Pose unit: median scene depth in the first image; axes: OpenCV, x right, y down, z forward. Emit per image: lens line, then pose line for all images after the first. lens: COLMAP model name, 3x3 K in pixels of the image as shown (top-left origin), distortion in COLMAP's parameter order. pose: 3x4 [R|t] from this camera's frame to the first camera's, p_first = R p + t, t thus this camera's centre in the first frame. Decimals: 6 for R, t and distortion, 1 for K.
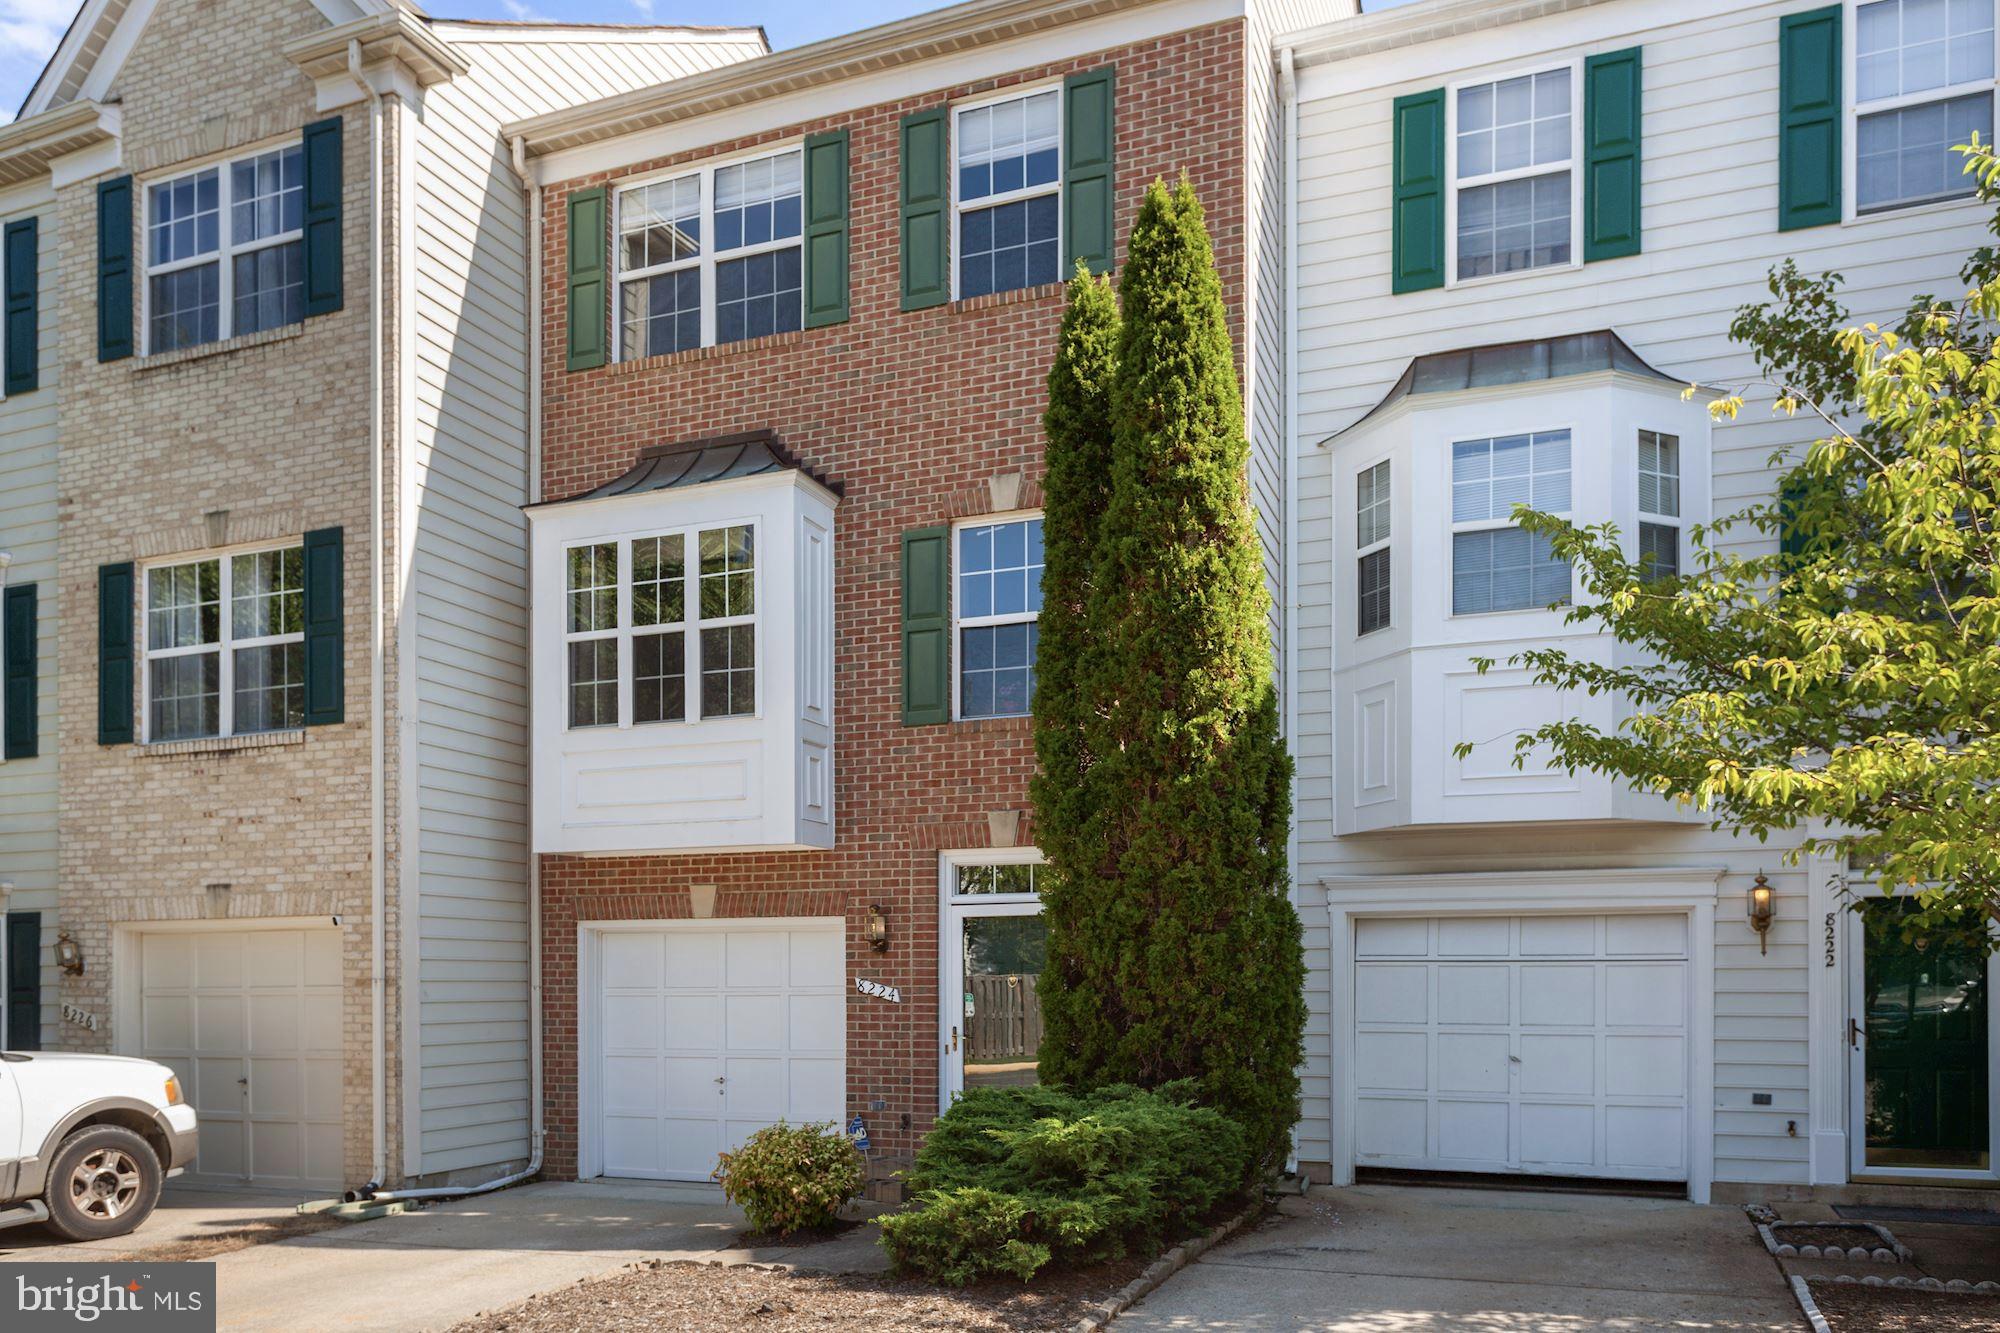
lens RADIAL K [[1506.3, 0, 1000.3], [0, 1506.3, 673.6], [0, 0, 1]] dist [0.006329, -0.001628]
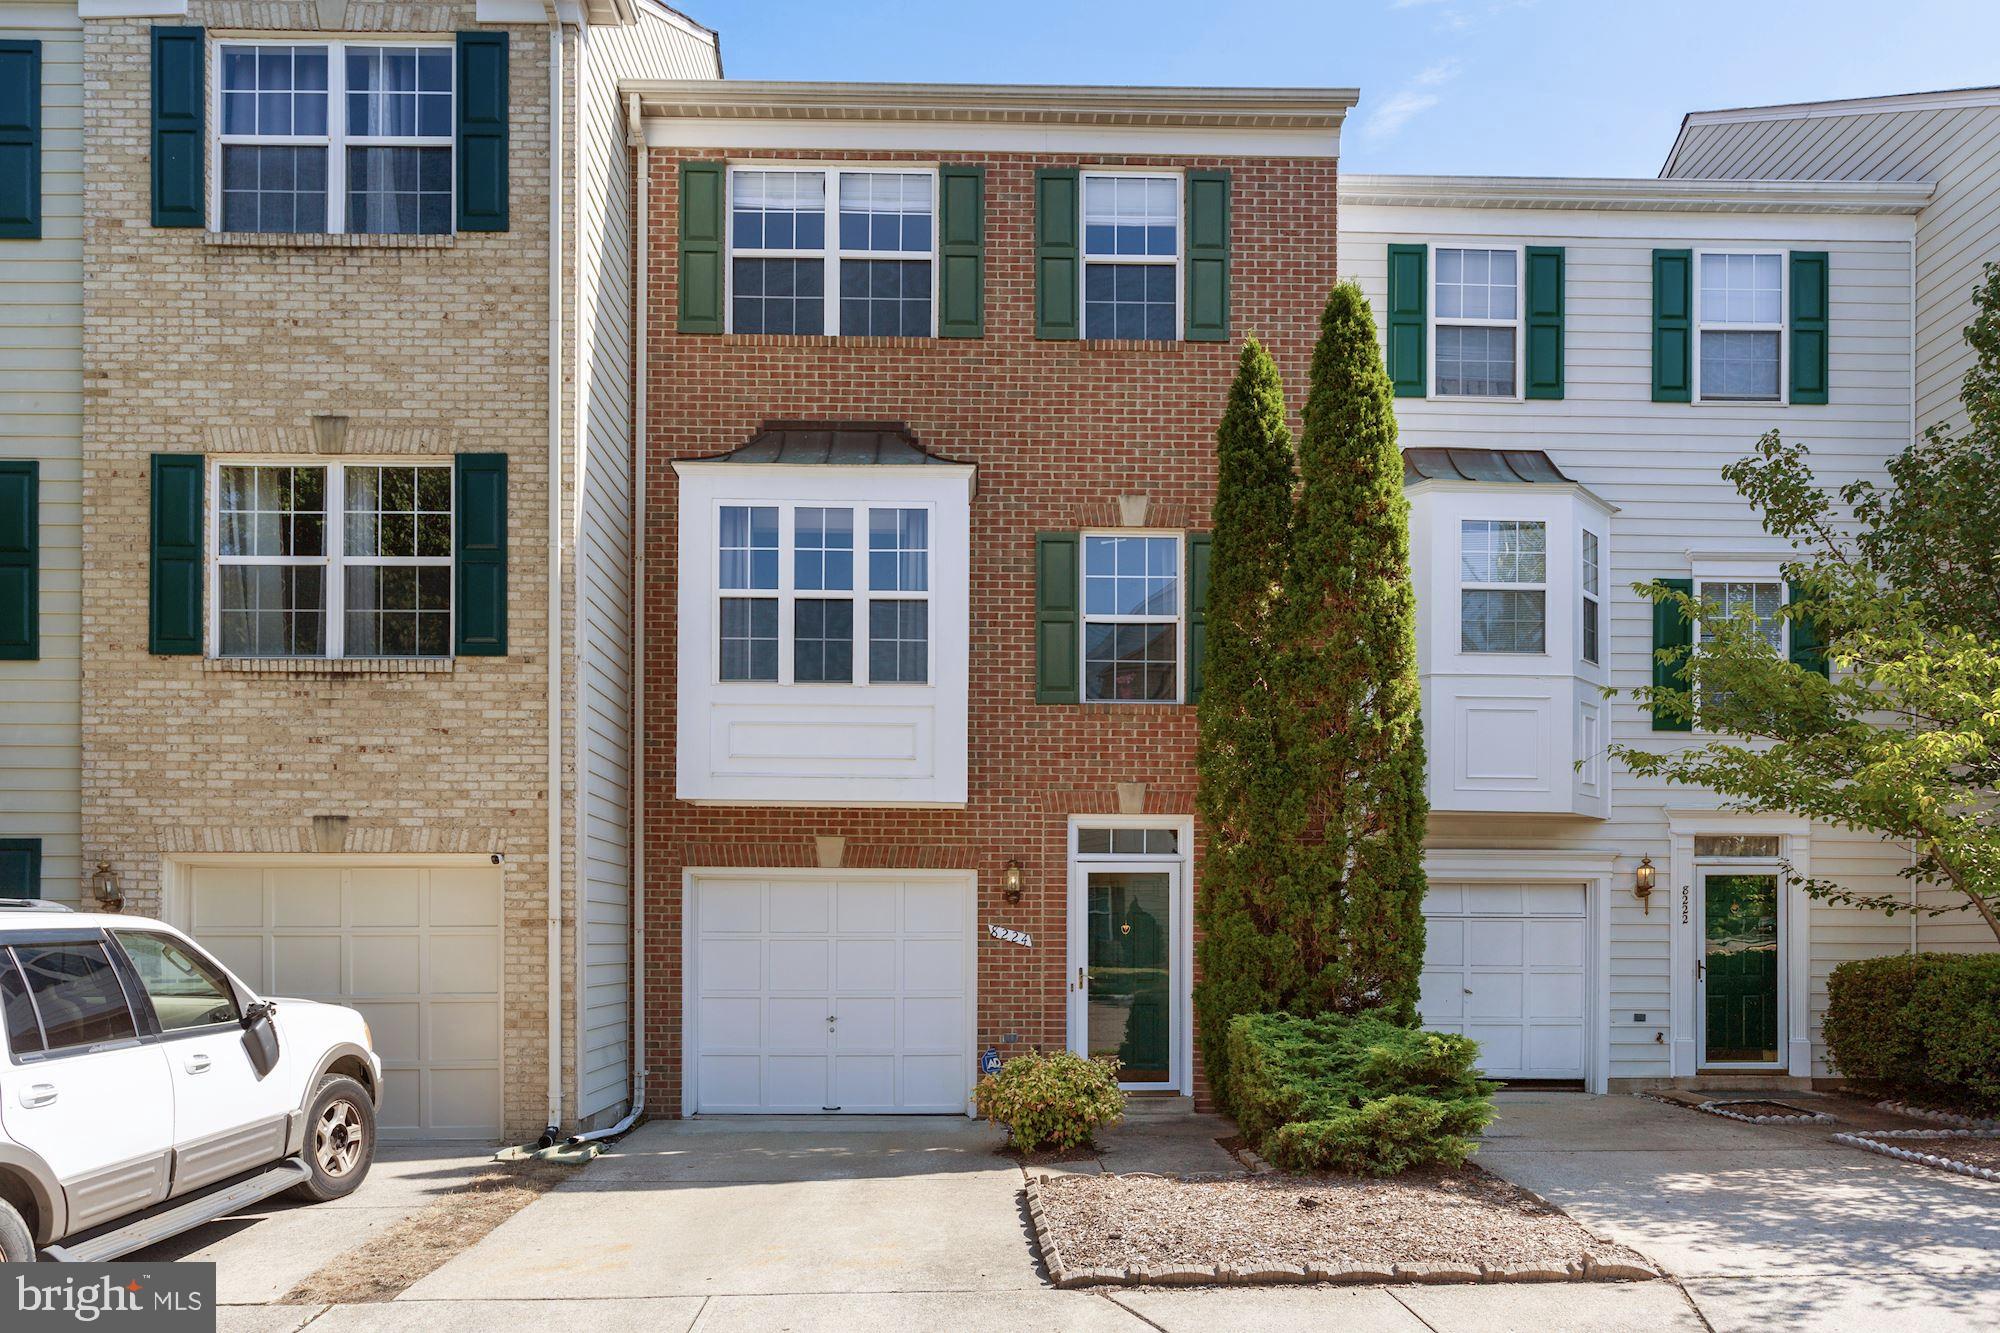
lens RADIAL K [[1316.6, 0, 1000.0], [0, 1316.6, 666.5], [0, 0, 1]] dist [-0.002148, 0.004403]
pose [[0.917984, 0.087427, 0.386861, -0.455527], [-0.086312, 0.996062, -0.020290, 0.028386], [-0.387112, -0.014765, 0.921915, 0.092218]]
